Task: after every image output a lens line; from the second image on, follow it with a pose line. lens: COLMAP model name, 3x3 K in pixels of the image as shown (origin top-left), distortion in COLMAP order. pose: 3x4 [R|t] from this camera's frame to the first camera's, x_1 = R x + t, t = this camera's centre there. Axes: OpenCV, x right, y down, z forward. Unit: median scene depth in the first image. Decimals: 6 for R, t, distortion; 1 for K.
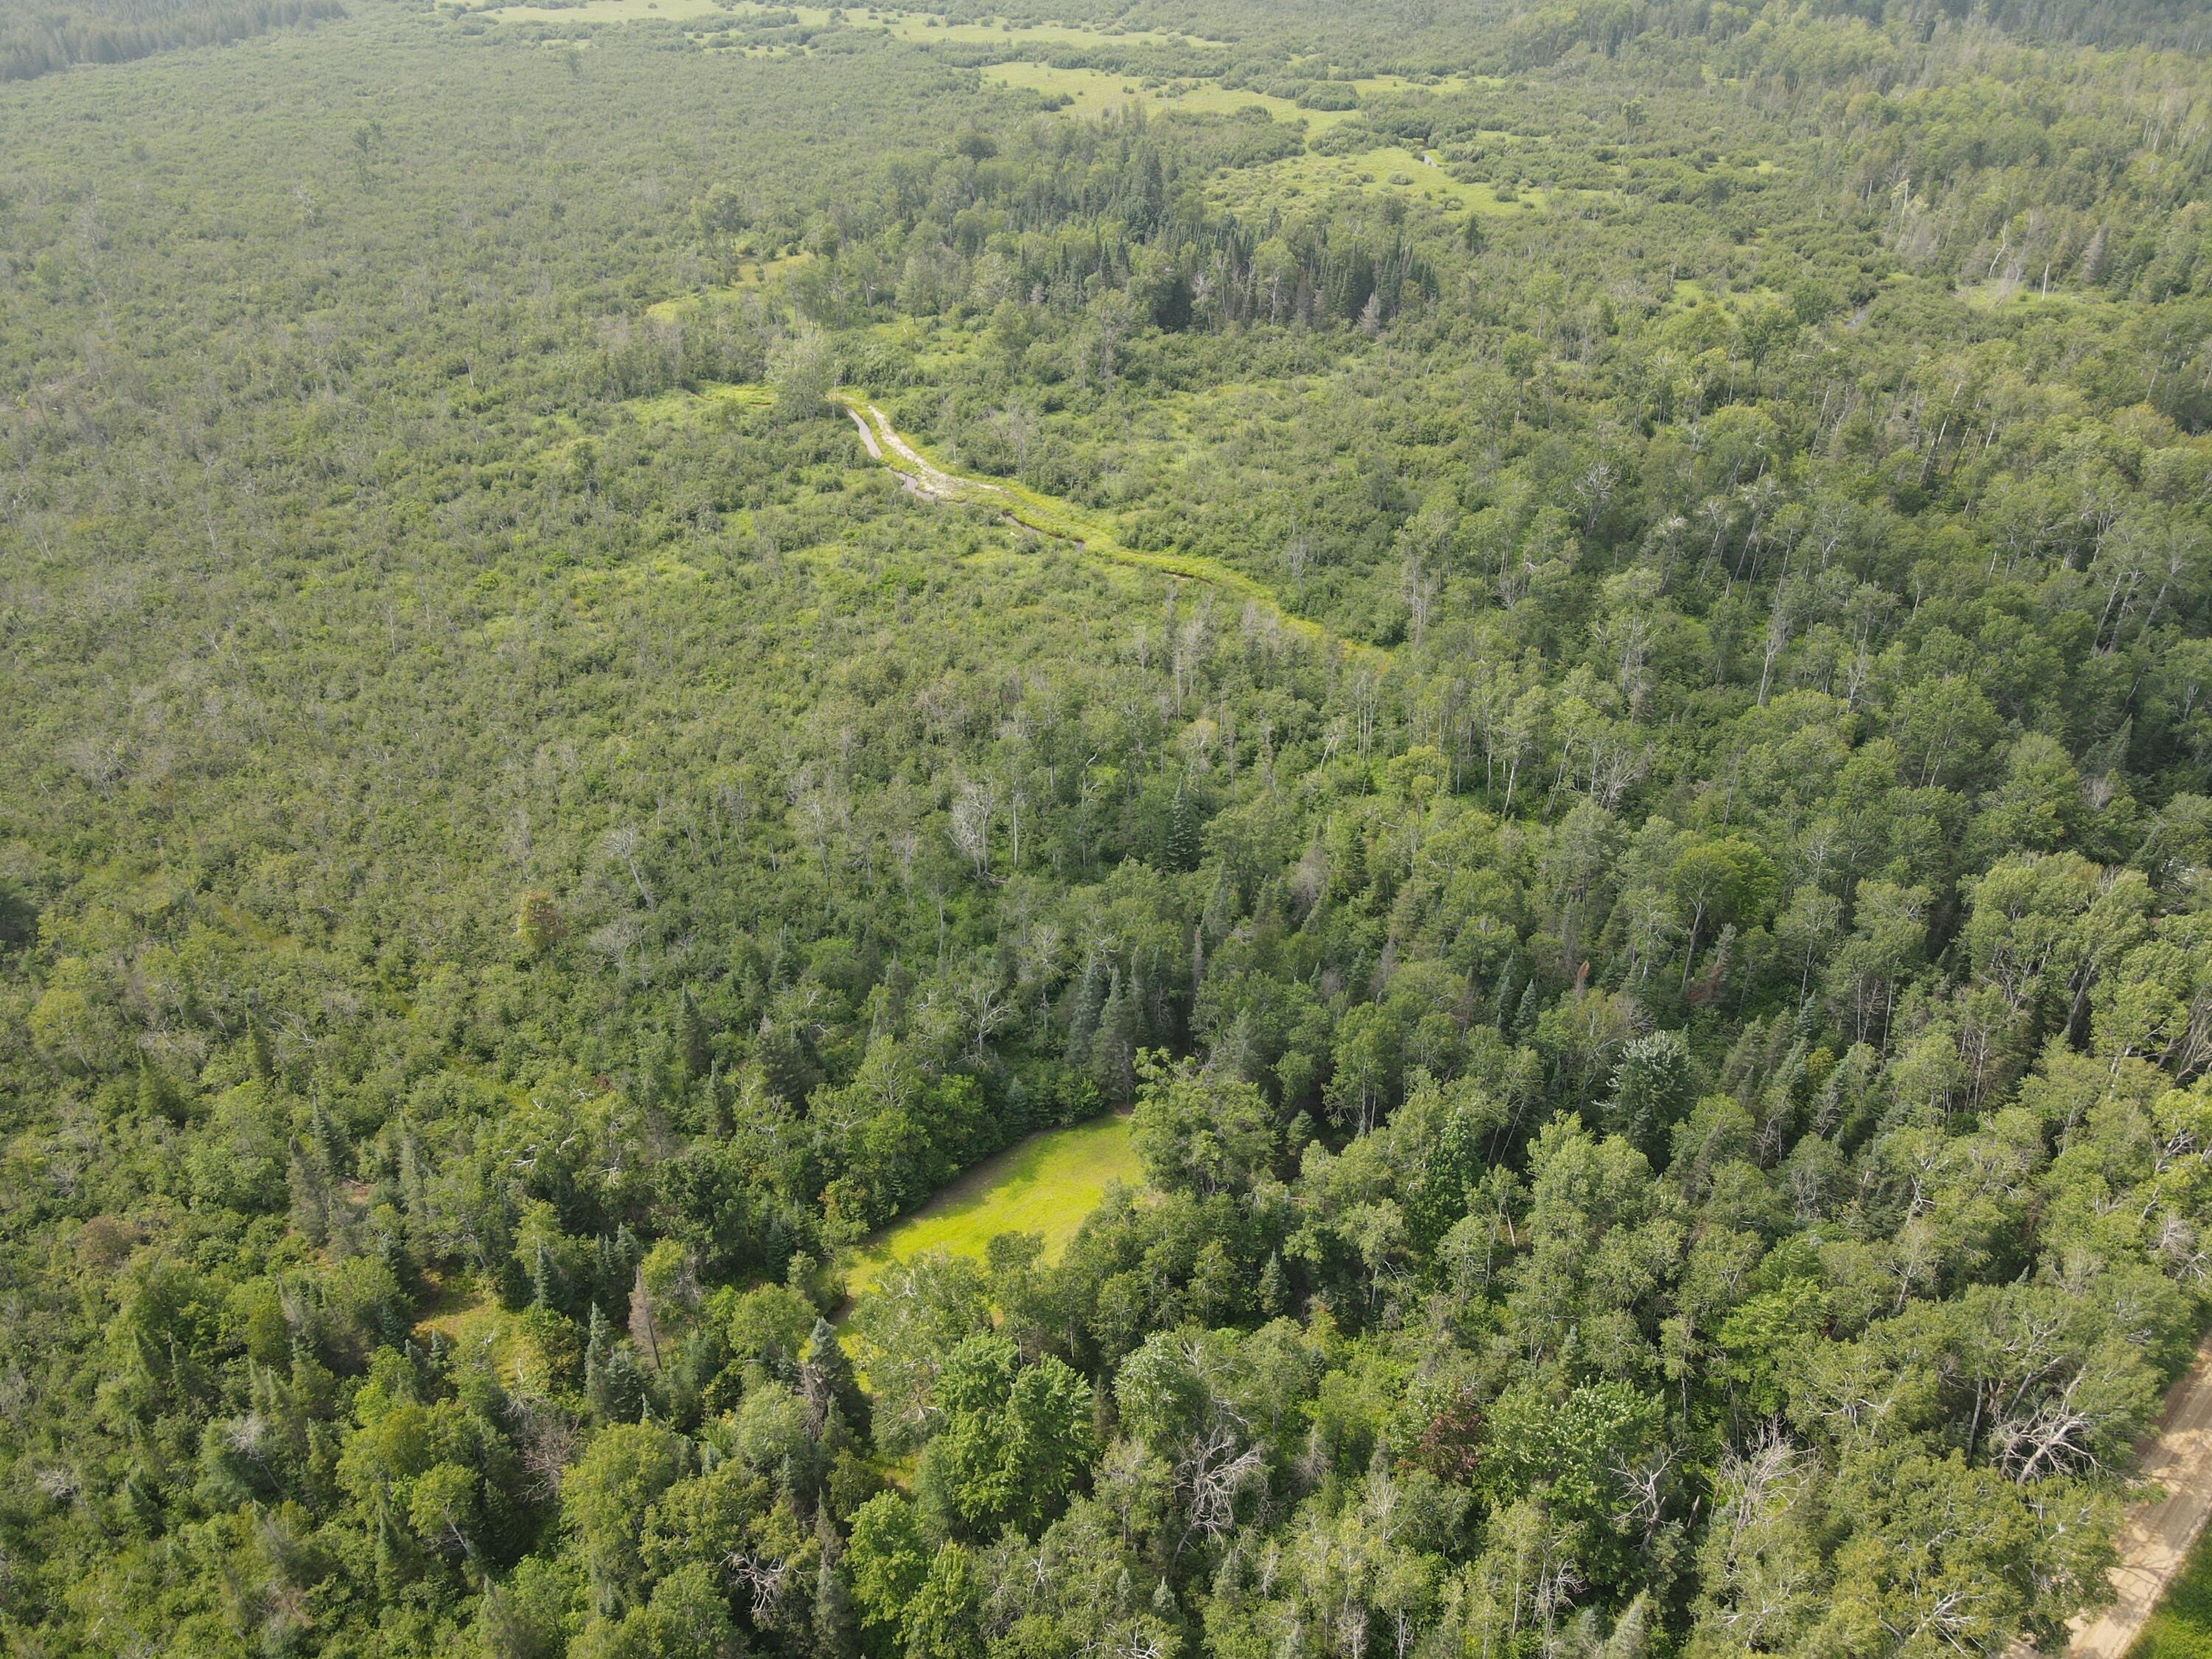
lens RADIAL K [[1626.9, 0, 1097.6], [0, 1626.9, 832.4], [0, 0, 1]] dist [0.000123, 0.041227]
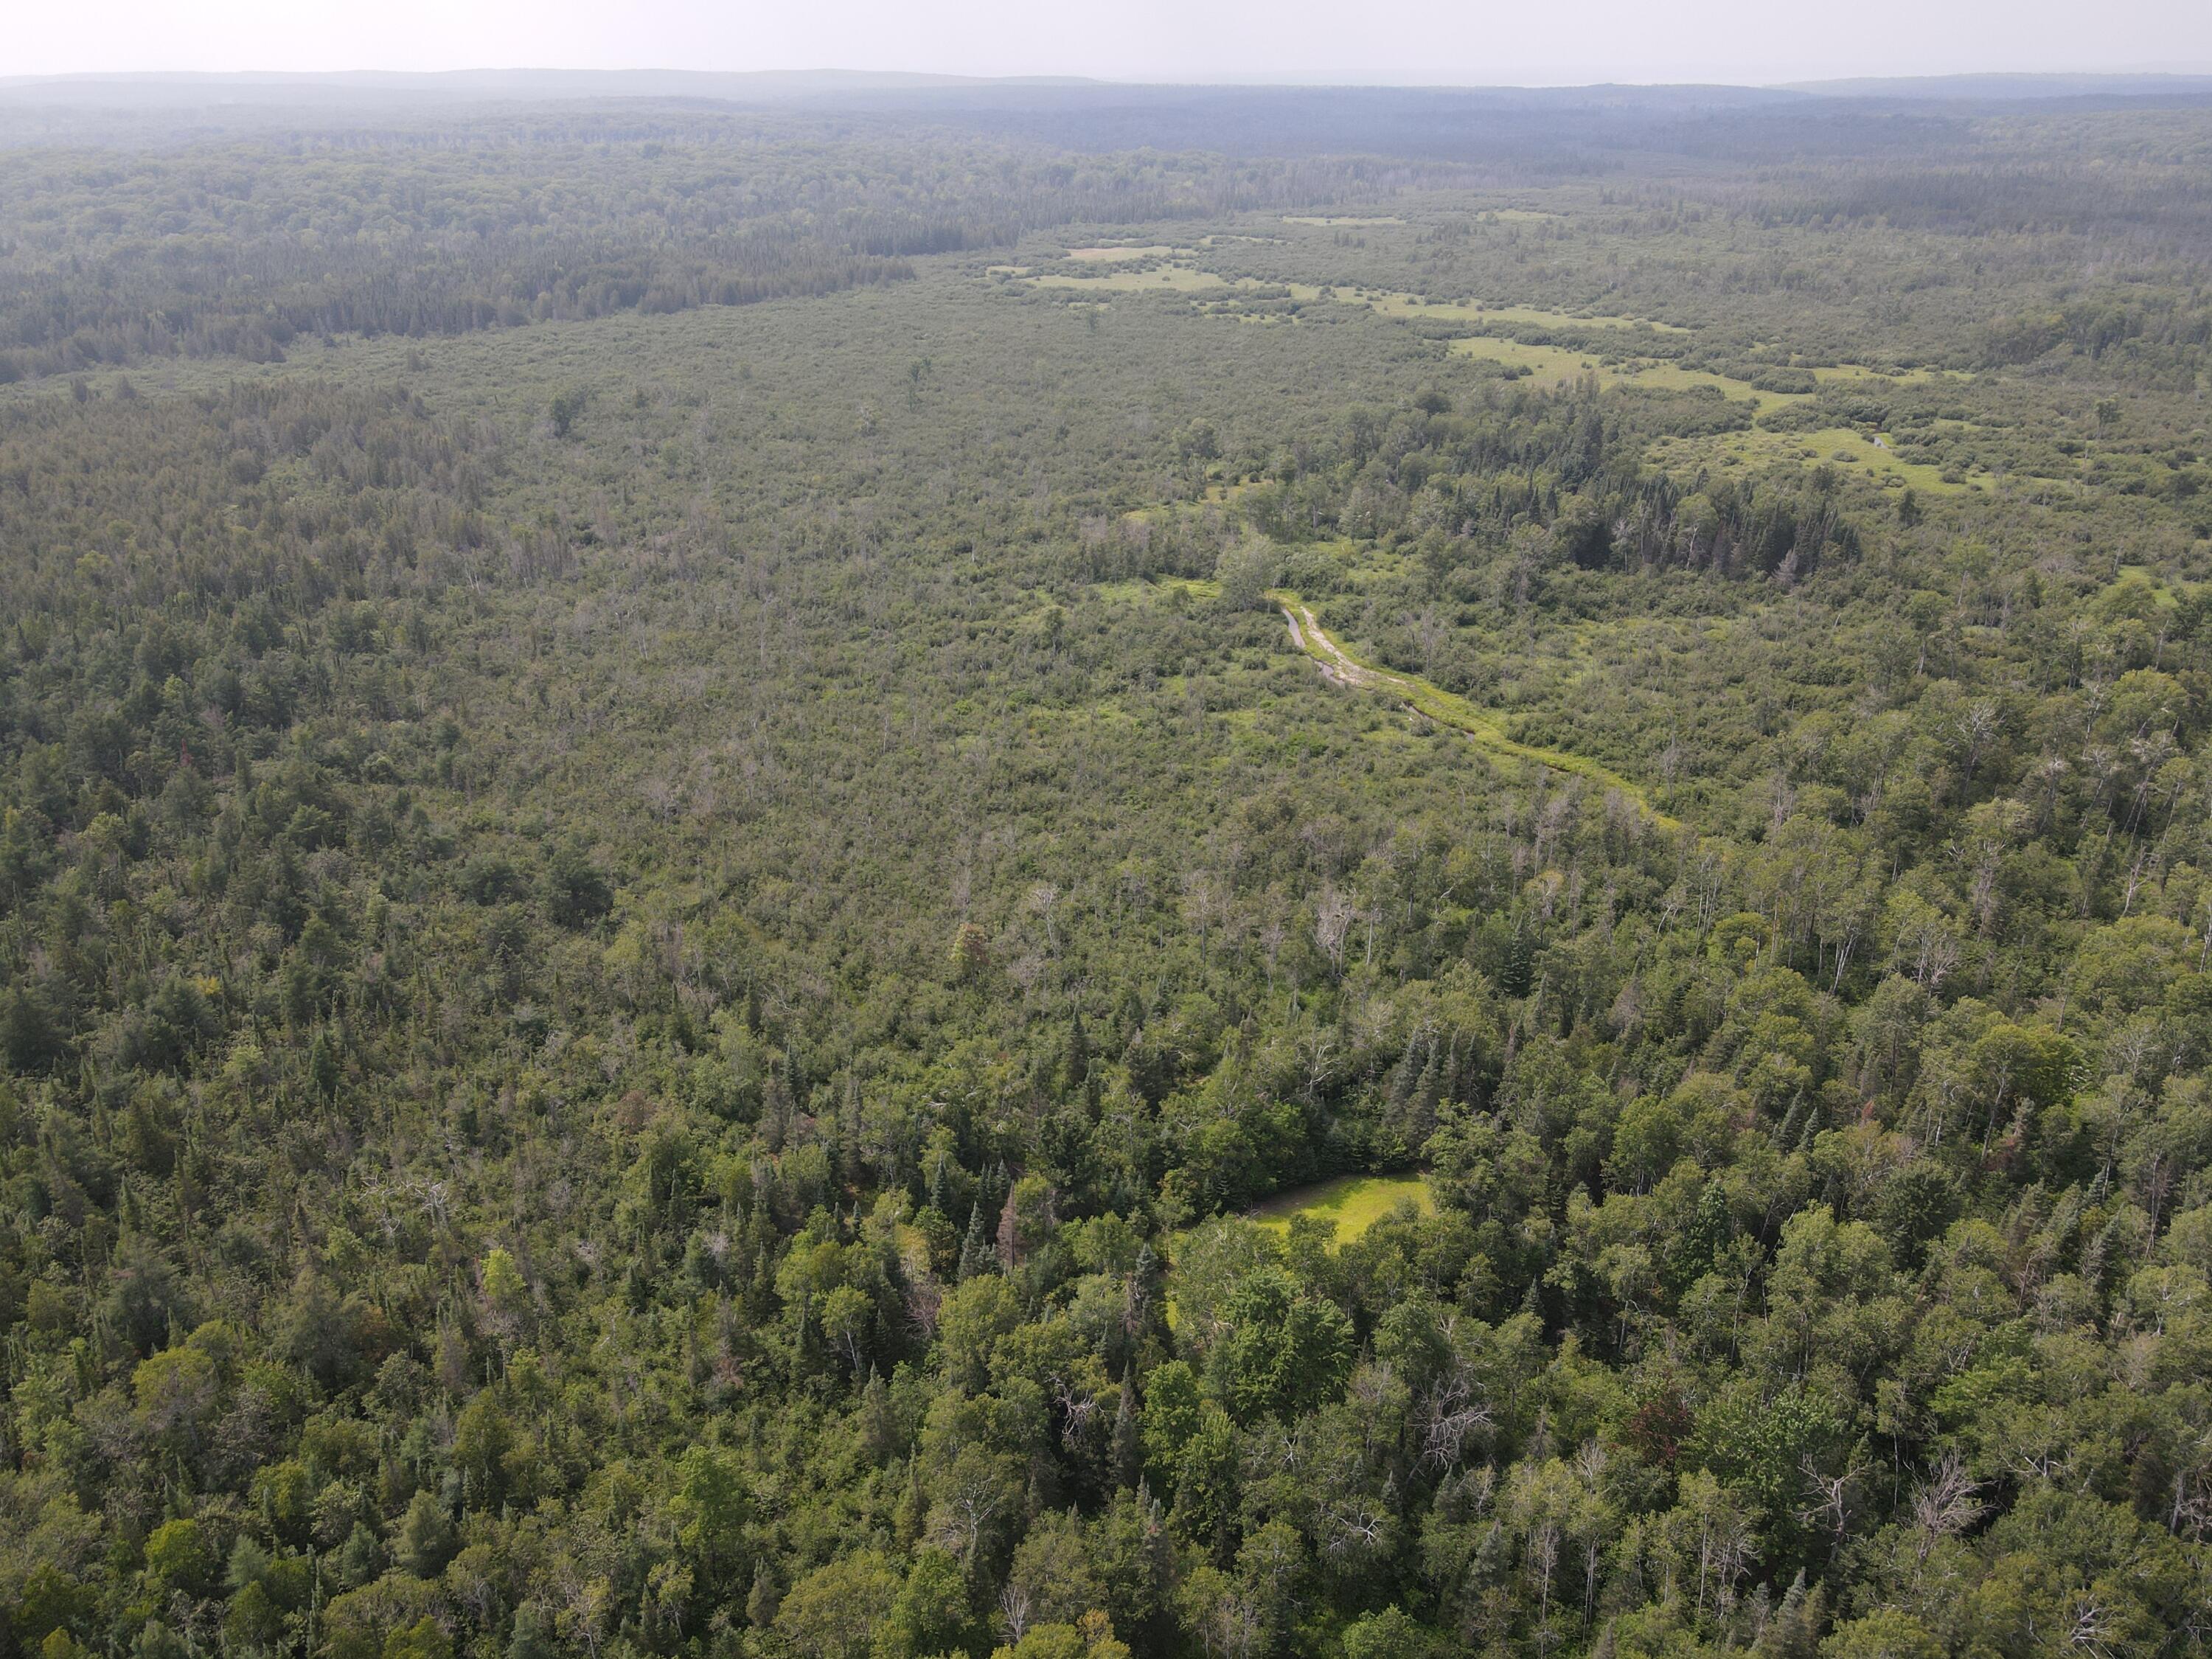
lens RADIAL K [[1620.1, 0, 1106.0], [0, 1620.1, 829.5], [0, 0, 1]] dist [0.010637, 0.013907]
pose [[0.962345, 0.122025, -0.242901, 0.036983], [-0.156455, 0.979376, -0.127849, 0.091989], [0.222291, 0.161038, 0.961589, -0.147736]]
